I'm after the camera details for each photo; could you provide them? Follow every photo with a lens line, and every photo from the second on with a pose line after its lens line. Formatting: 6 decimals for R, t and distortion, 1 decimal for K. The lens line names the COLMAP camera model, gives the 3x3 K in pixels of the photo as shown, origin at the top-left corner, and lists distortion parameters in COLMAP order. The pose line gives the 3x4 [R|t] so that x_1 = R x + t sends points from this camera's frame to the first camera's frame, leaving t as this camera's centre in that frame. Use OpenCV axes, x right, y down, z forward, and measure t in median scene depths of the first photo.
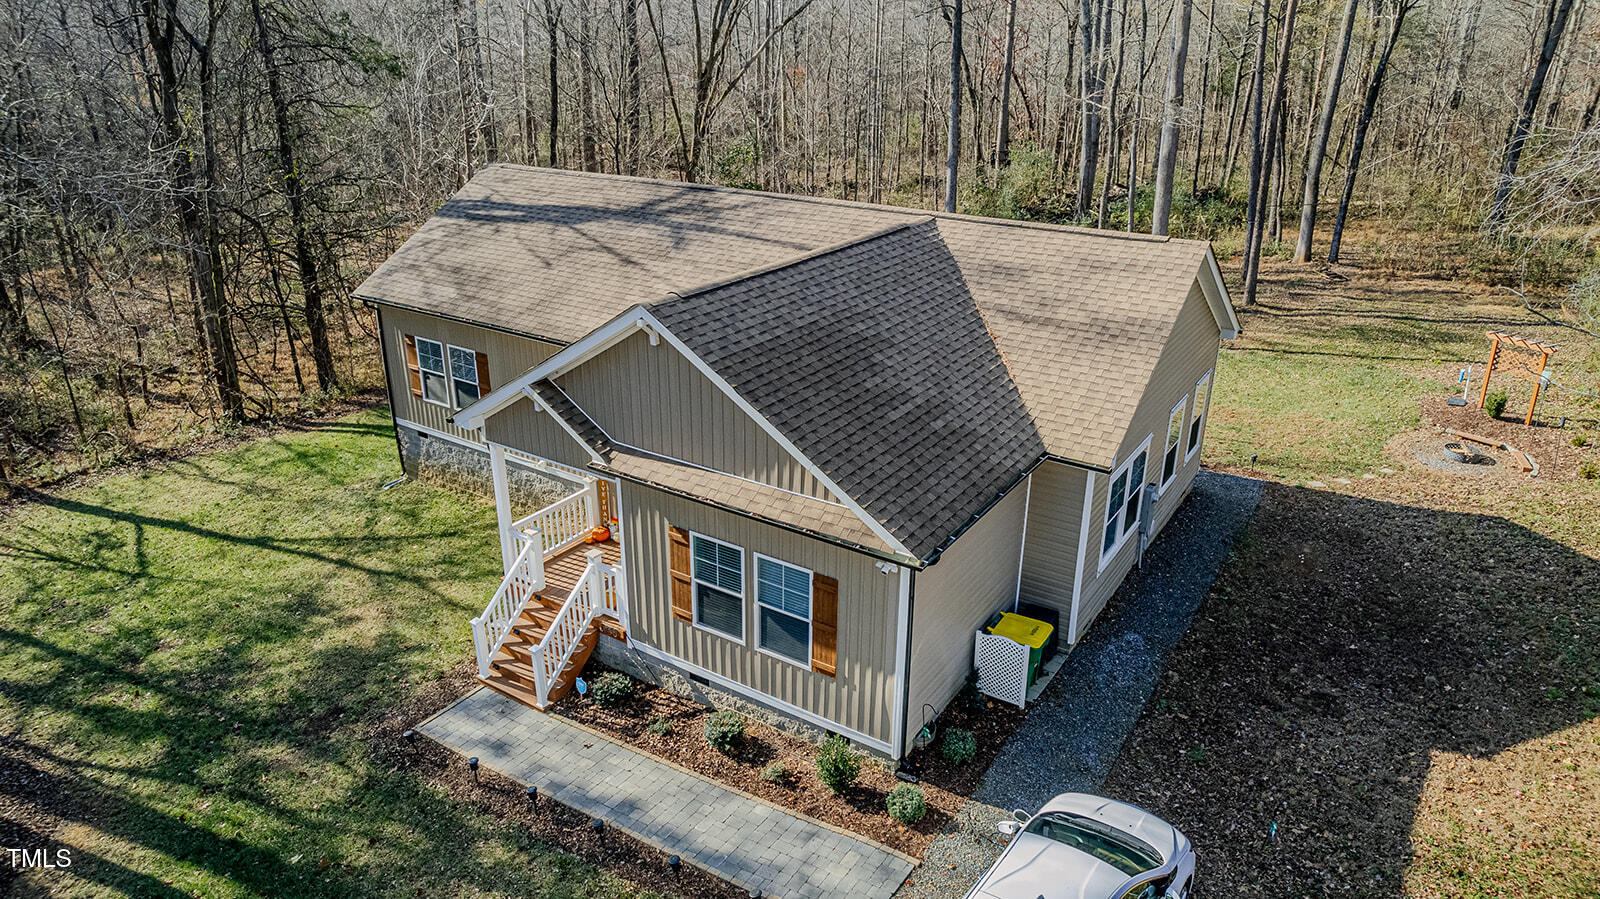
lens RADIAL K [[1027.0, 0, 820.1], [0, 1027.0, 452.7], [0, 0, 1]] dist [-0.037981, 0.036405]
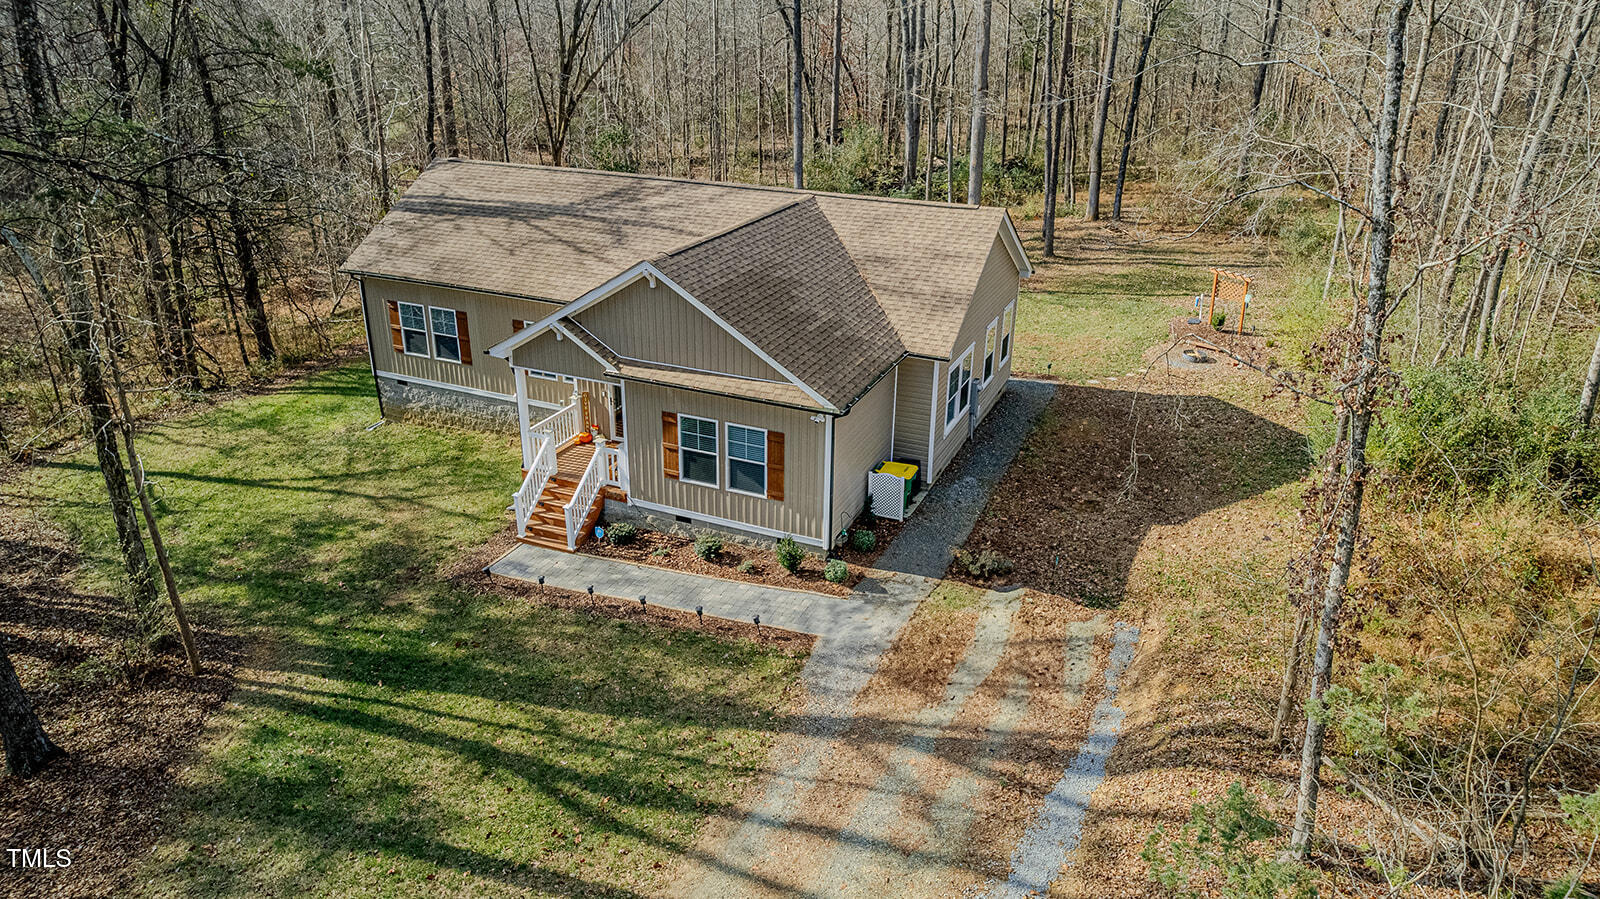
lens RADIAL K [[1027.0, 0, 820.1], [0, 1027.0, 452.7], [0, 0, 1]] dist [-0.037981, 0.036405]
pose [[0.985861, -0.063560, 0.155045, -0.138640], [0.059223, 0.997718, 0.032437, 0.085257], [-0.156752, -0.022796, 0.987375, -0.441398]]
